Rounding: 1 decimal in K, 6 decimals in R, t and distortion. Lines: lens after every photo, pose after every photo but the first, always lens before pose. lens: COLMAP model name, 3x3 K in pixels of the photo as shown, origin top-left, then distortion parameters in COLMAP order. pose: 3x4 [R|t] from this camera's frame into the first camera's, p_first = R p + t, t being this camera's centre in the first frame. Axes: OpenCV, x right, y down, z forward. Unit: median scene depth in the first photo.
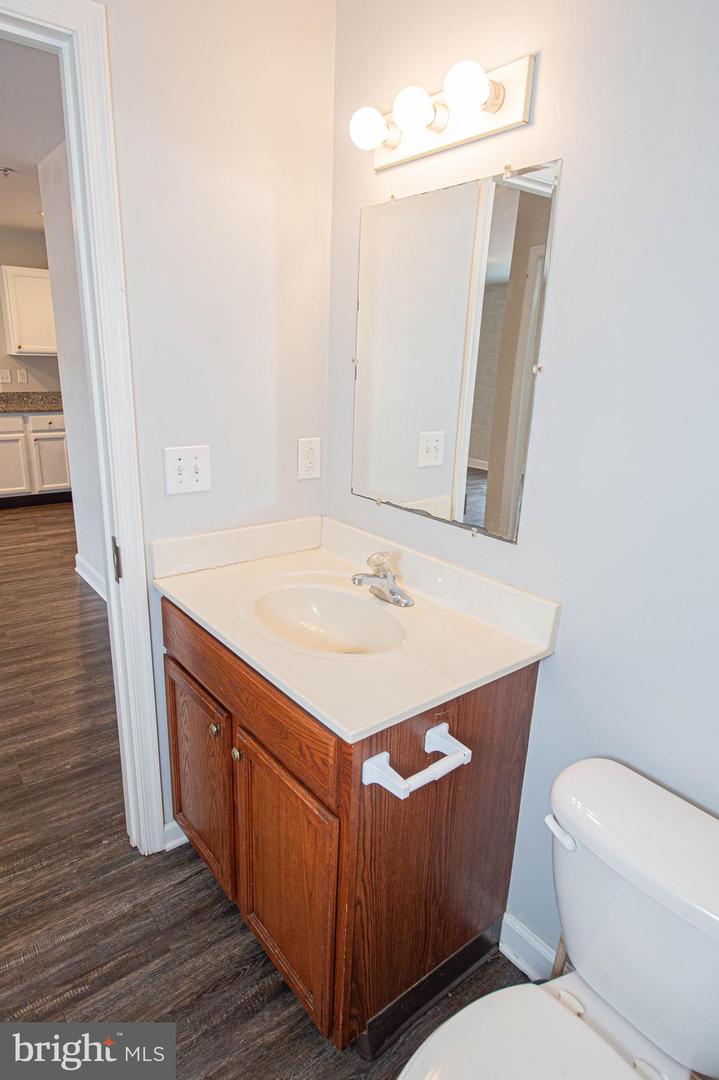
lens RADIAL K [[617.8, 0, 358.2], [0, 617.8, 544.6], [0, 0, 1]] dist [-0.001058, 0.000728]
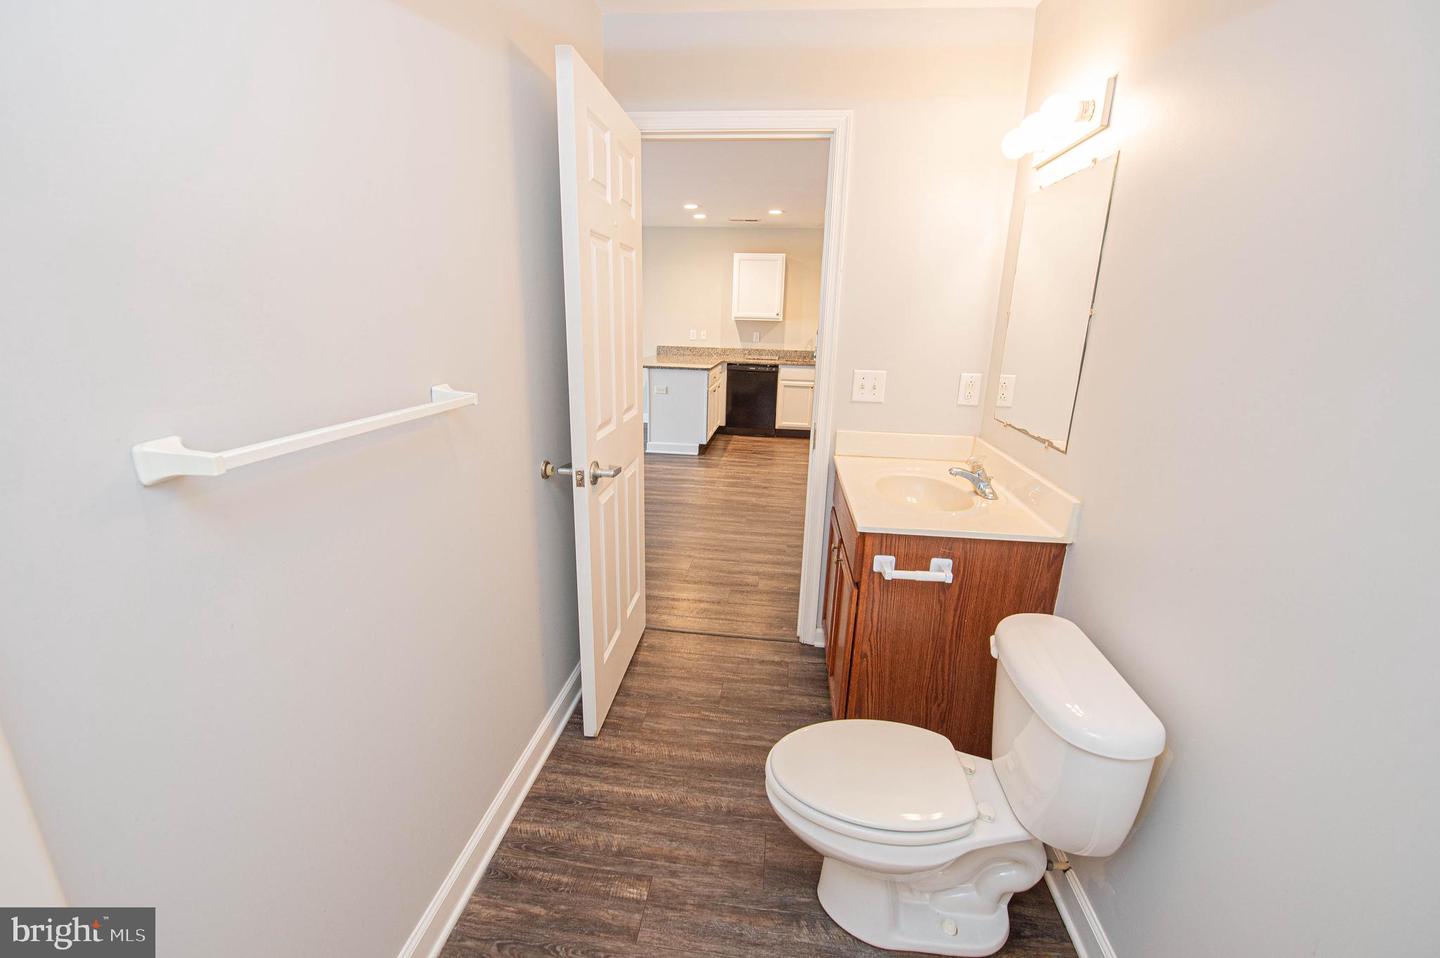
lens RADIAL K [[600.3, 0, 713.3], [0, 600.3, 481.1], [0, 0, 1]] dist [-0.012561, -0.000992]
pose [[0.711677, 0.173277, -0.680802, 0.513560], [-0.205371, 0.978084, 0.034255, 0.139259], [0.671818, 0.115438, 0.731666, -0.302032]]
